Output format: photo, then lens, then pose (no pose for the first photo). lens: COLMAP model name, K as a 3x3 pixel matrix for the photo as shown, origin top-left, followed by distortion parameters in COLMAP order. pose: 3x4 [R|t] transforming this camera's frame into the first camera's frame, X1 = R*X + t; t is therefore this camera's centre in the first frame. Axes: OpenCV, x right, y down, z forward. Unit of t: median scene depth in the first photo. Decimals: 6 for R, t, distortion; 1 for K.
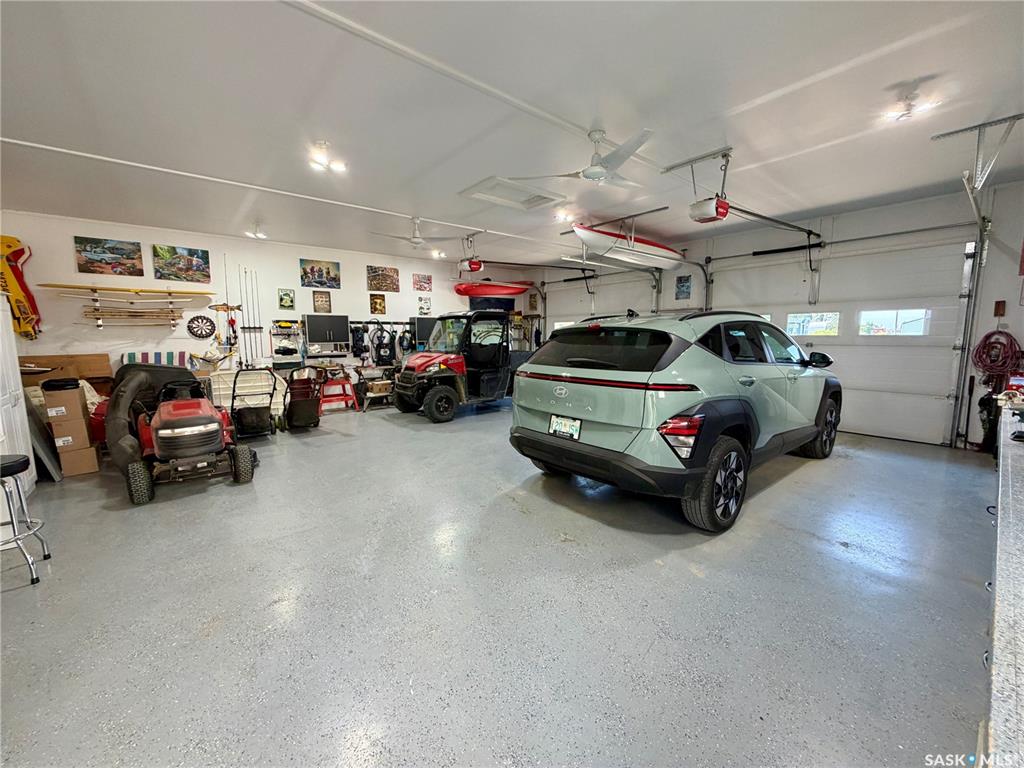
lens RADIAL K [[409.4, 0, 512.0], [0, 409.4, 384.0], [0, 0, 1]] dist [0.000661, 0.000015]
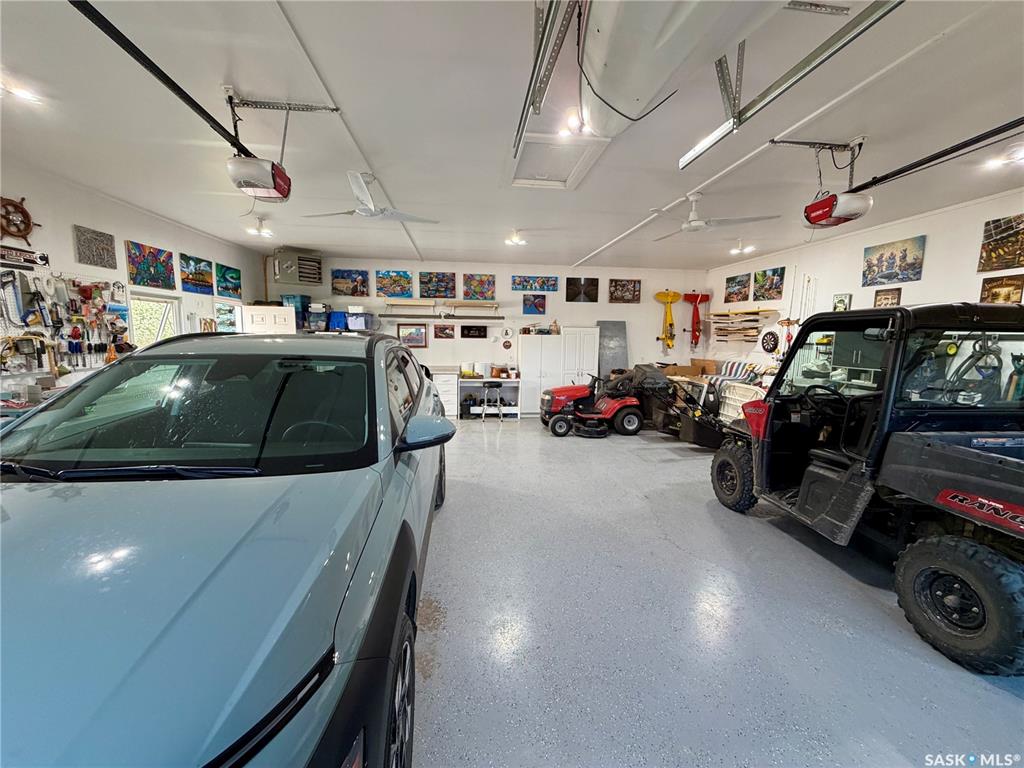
lens RADIAL K [[409.4, 0, 512.0], [0, 409.4, 384.0], [0, 0, 1]] dist [0.000661, 0.000015]
pose [[-0.545498, 0.102591, -0.831810, 0.486712], [-0.106270, 0.976003, 0.190066, -0.163487], [0.831347, 0.192077, -0.521505, 1.018811]]
